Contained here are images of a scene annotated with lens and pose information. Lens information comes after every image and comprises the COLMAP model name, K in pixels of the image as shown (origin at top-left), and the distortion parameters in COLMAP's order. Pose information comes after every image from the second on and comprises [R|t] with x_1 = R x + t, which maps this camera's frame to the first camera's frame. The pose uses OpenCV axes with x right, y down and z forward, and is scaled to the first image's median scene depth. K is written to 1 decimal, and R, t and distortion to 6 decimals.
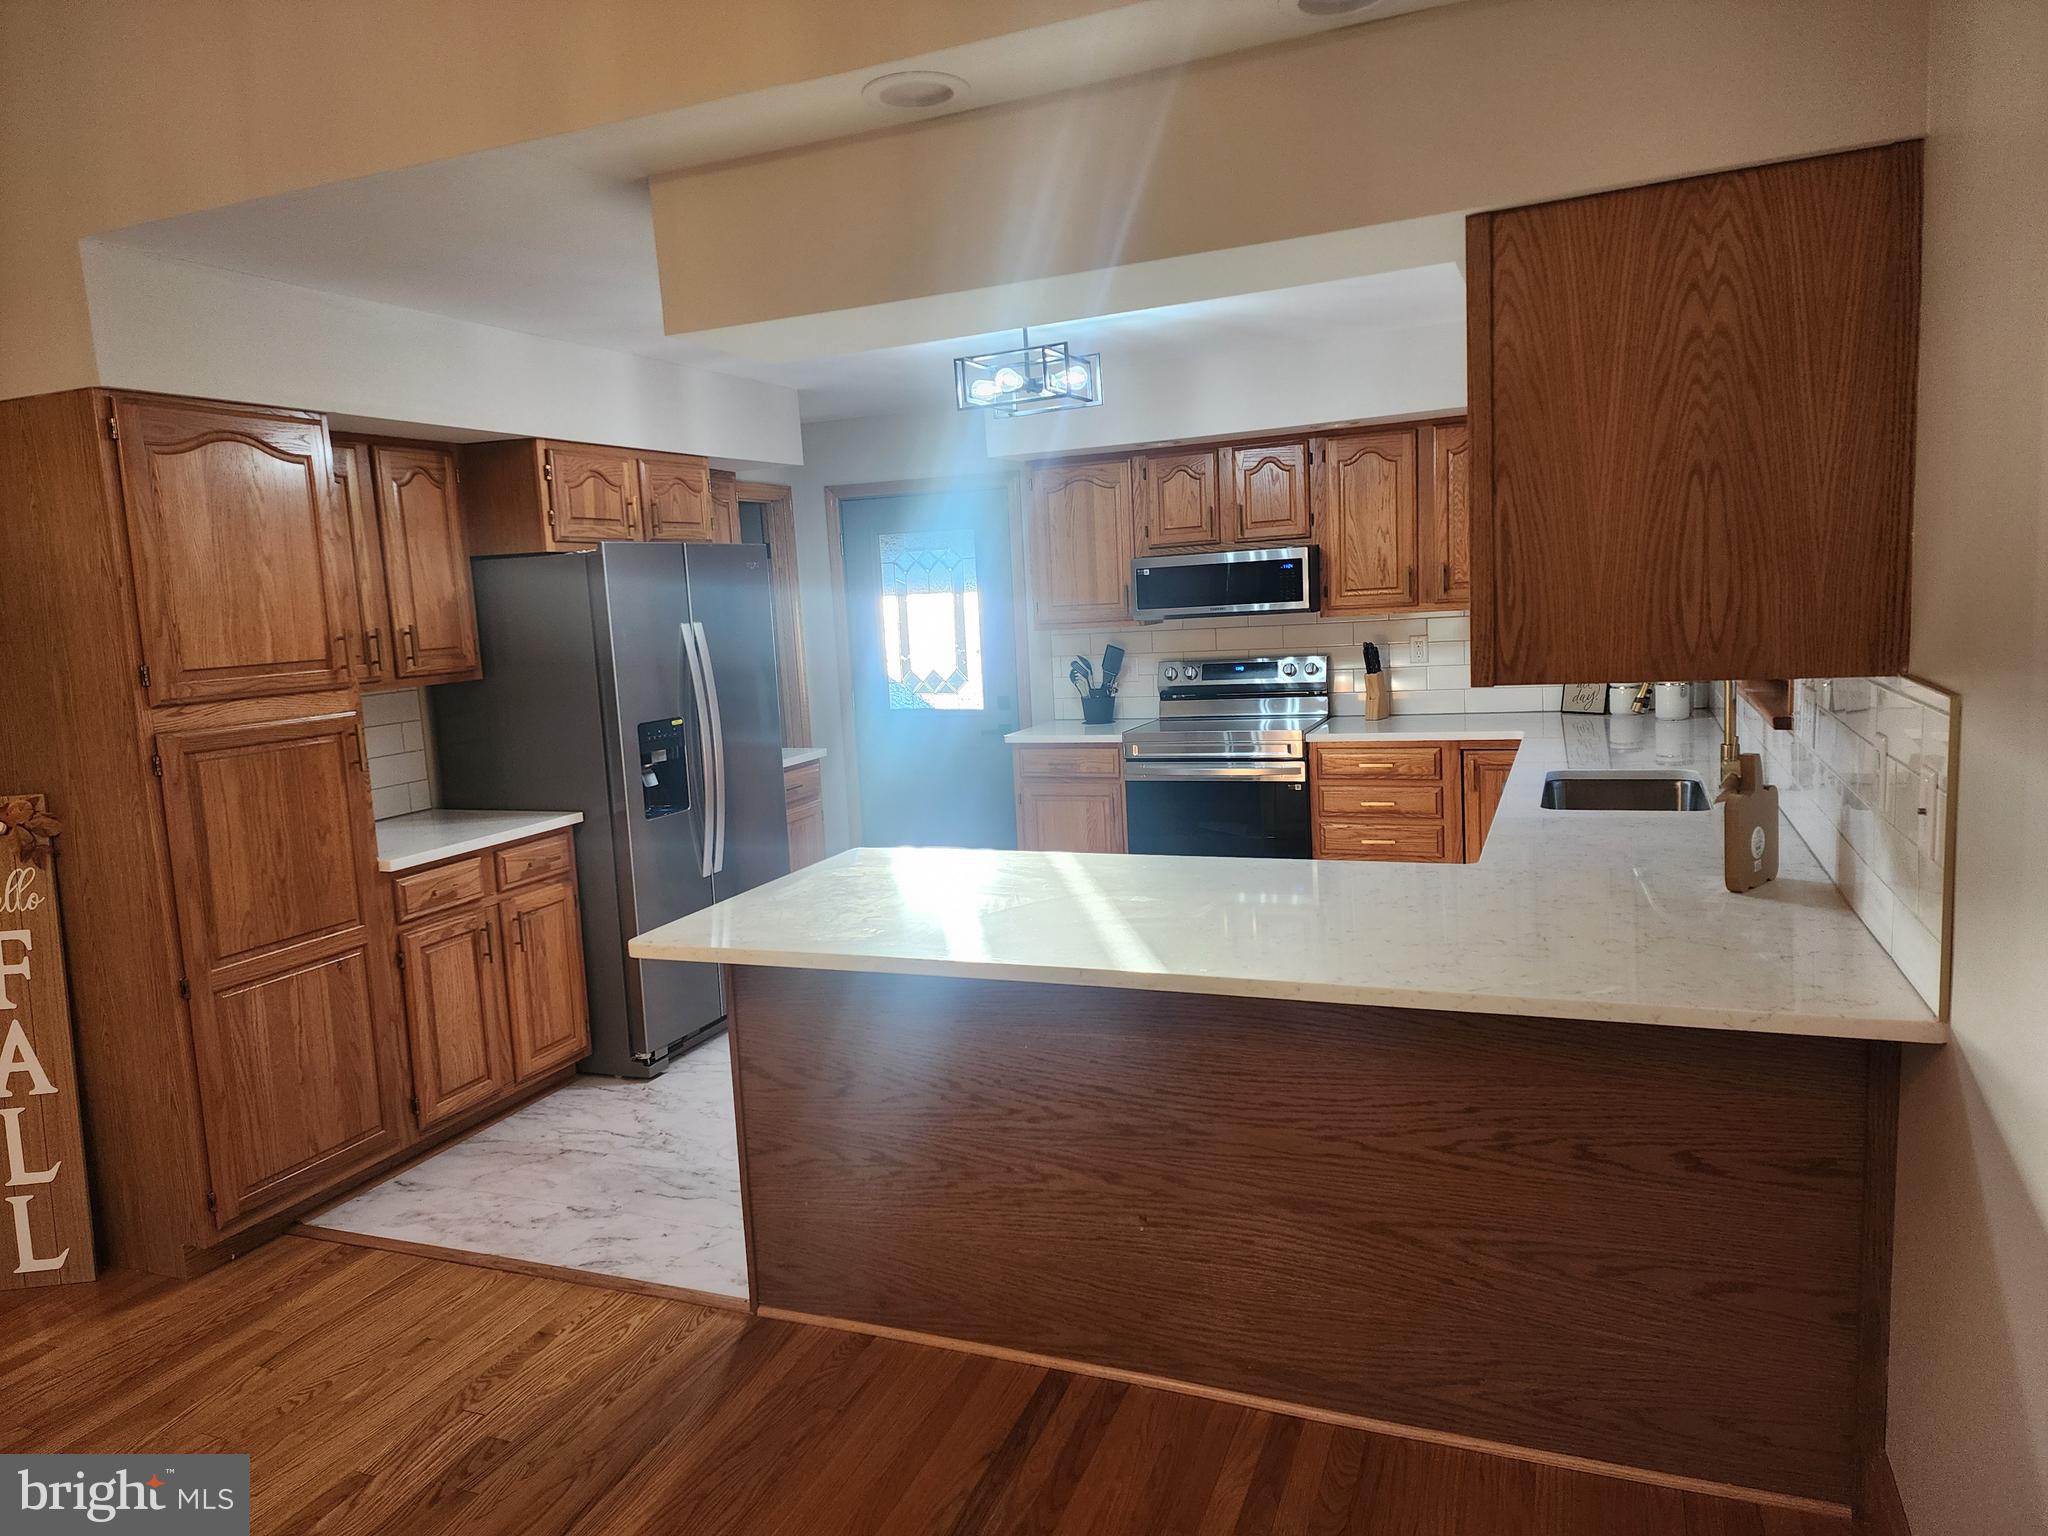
lens RADIAL K [[1368.3, 0, 1007.5], [0, 1368.3, 754.2], [0, 0, 1]] dist [0.102512, -0.094556]
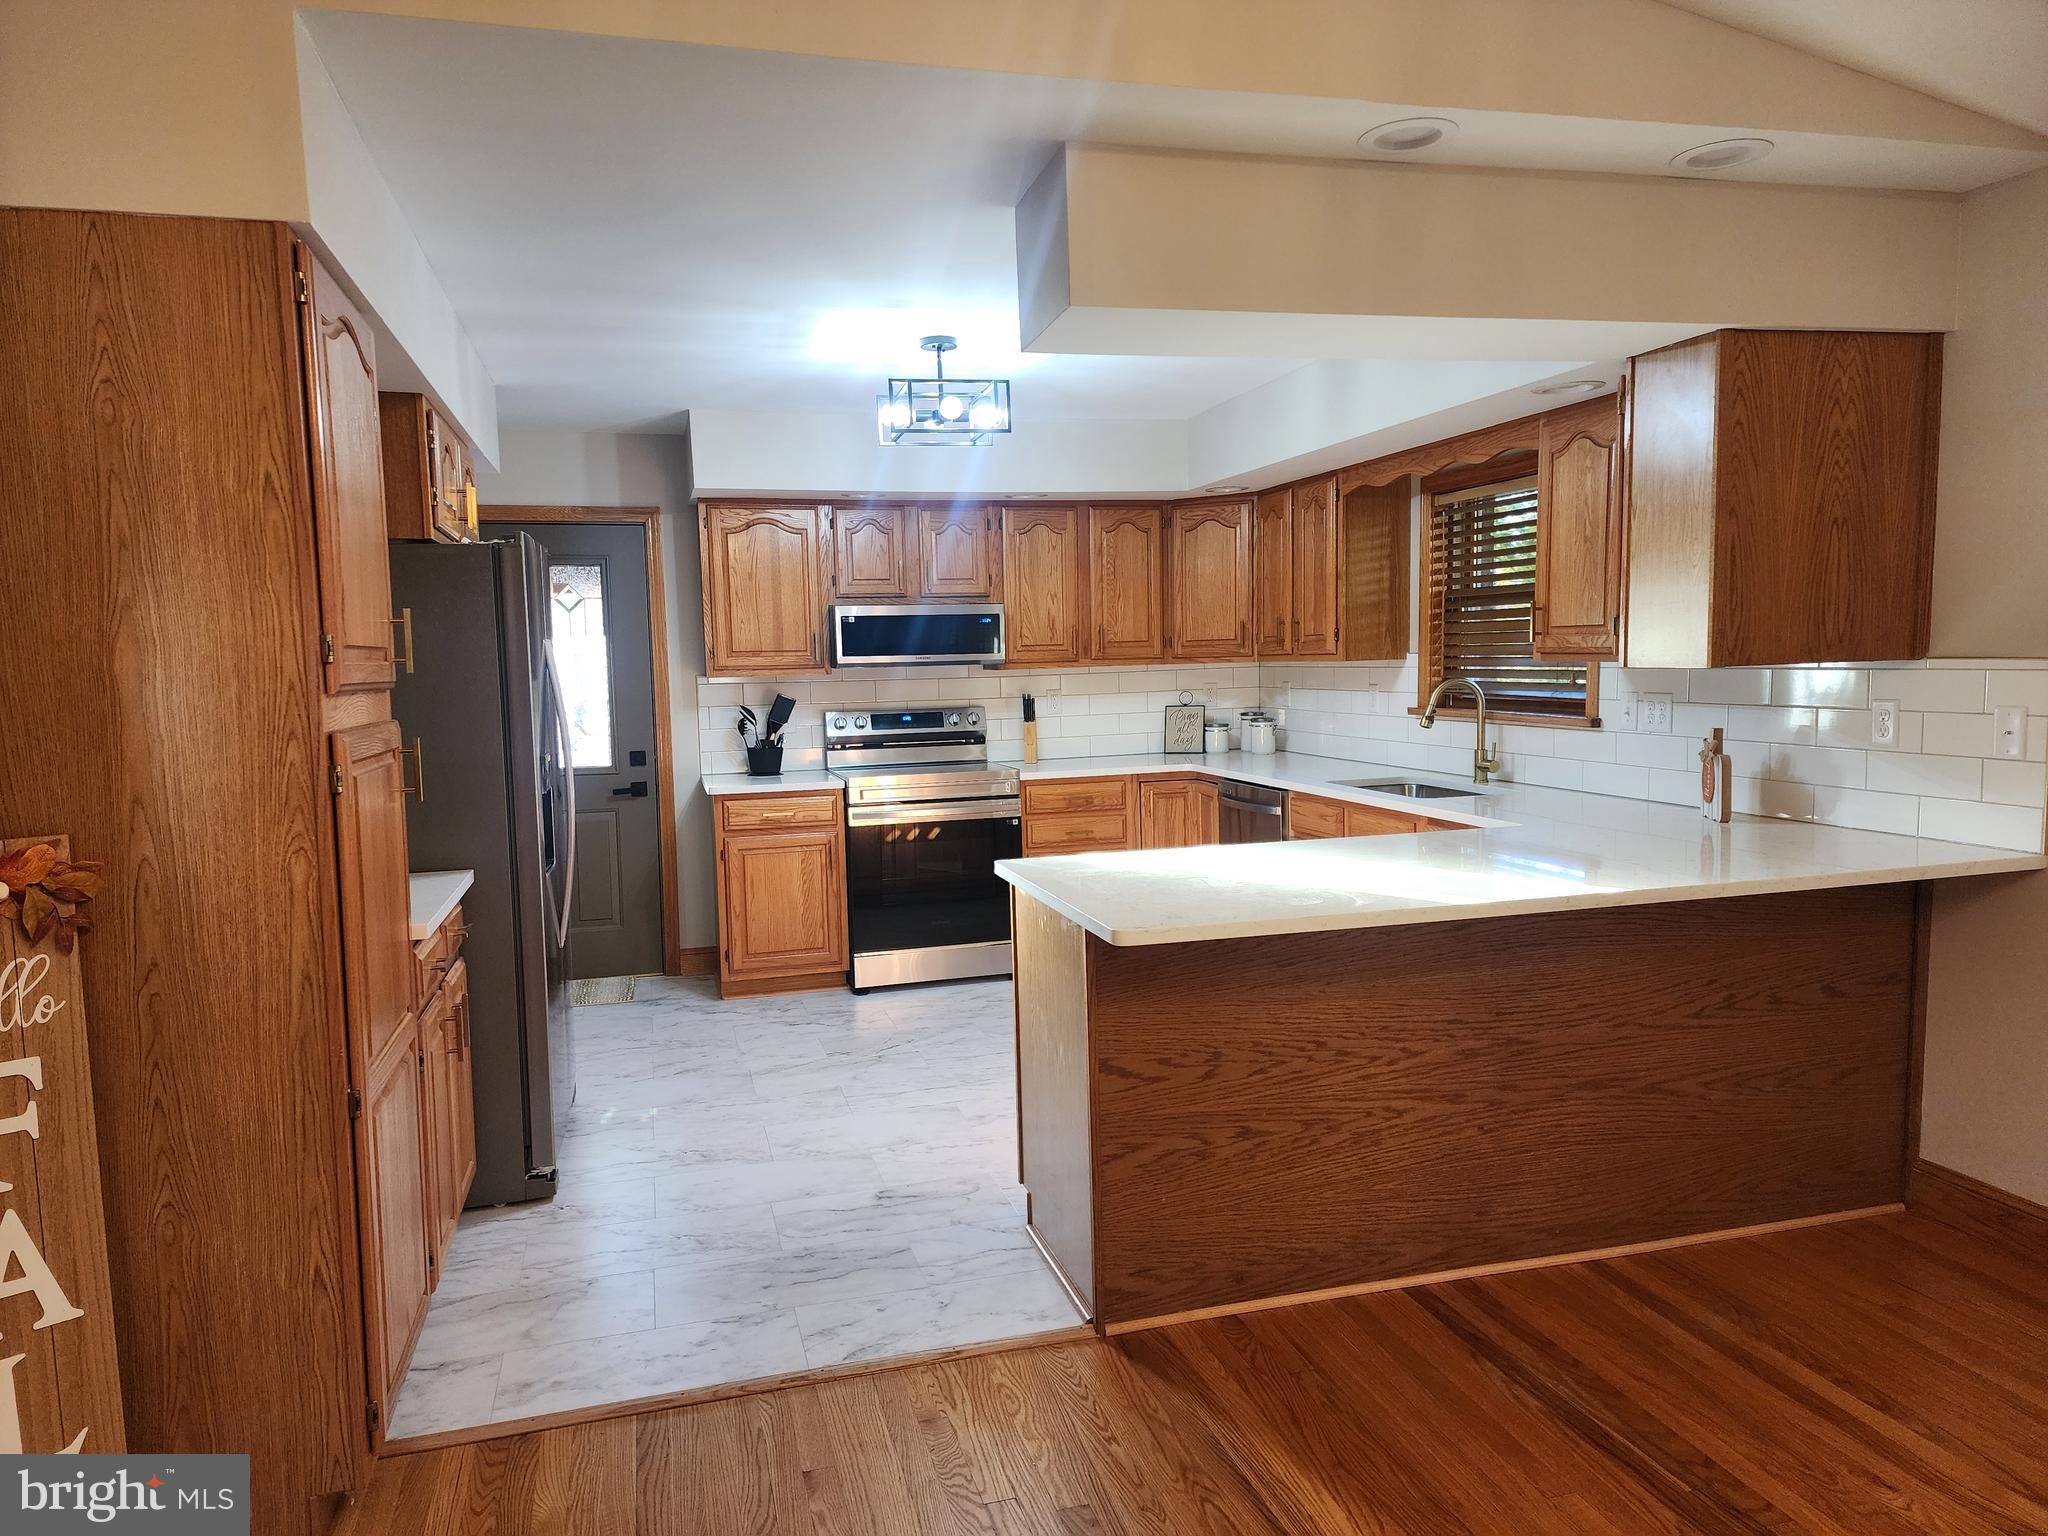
lens RADIAL K [[1356.4, 0, 1016.3], [0, 1356.4, 776.3], [0, 0, 1]] dist [0.095781, -0.090422]
pose [[0.785465, -0.020119, 0.618579, -0.733962], [0.057736, 0.997495, -0.040868, 0.052288], [-0.616207, 0.067815, 0.784659, 0.251107]]
